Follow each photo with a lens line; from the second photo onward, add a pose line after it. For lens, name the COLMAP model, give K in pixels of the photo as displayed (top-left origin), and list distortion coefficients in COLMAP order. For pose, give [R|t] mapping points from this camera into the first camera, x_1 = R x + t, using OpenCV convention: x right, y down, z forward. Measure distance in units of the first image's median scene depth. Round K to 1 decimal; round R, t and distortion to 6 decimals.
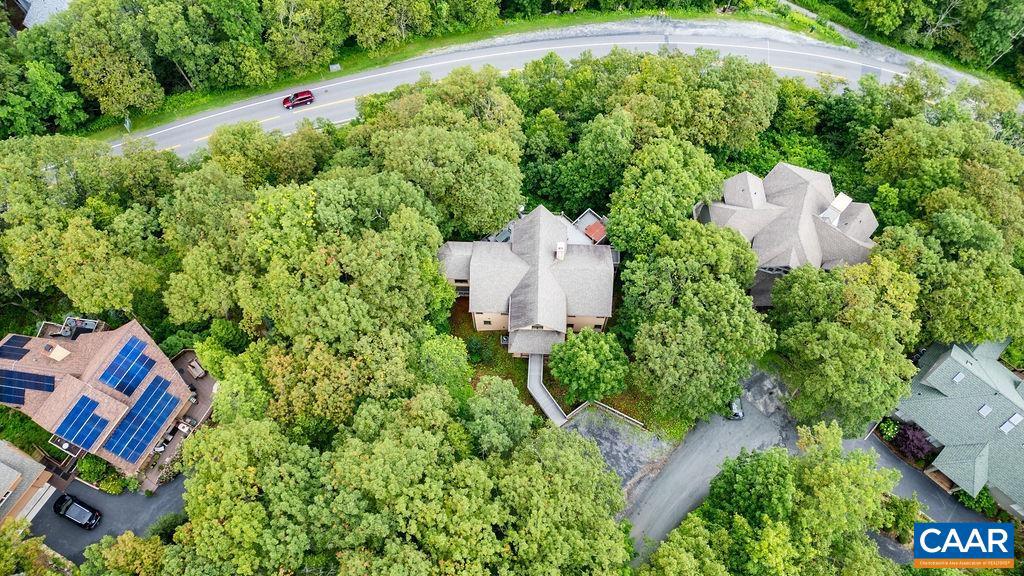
lens RADIAL K [[708.9, 0, 512.0], [0, 708.9, 288.0], [0, 0, 1]] dist [0.067849, -0.070064]
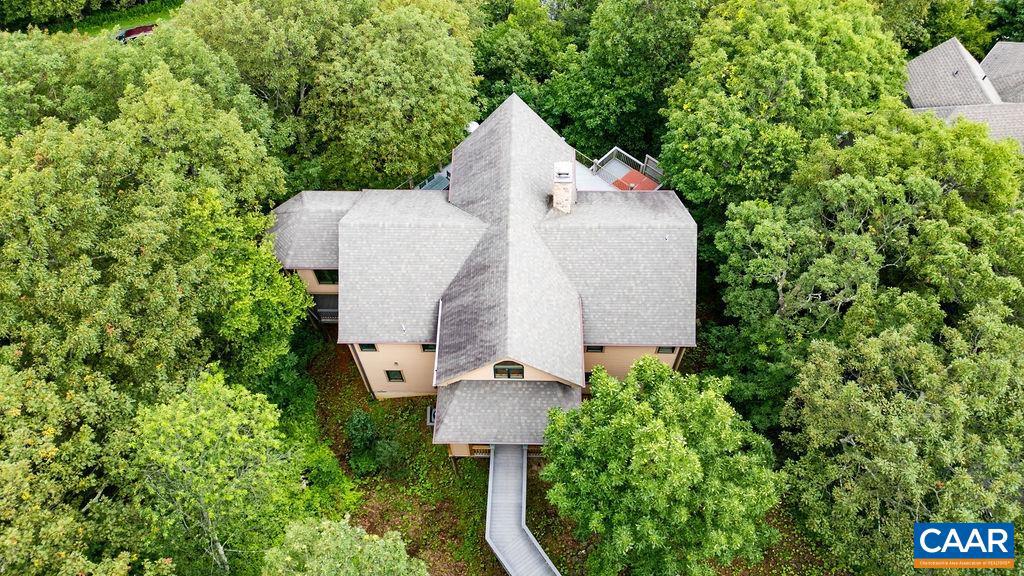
lens RADIAL K [[703.8, 0, 509.8], [0, 703.8, 281.6], [0, 0, 1]] dist [0.062074, -0.002520]
pose [[0.999701, -0.024341, 0.002131, 0.036386], [0.024350, 0.985236, -0.169463, 0.070817], [0.002025, 0.169464, 0.985534, 0.615726]]
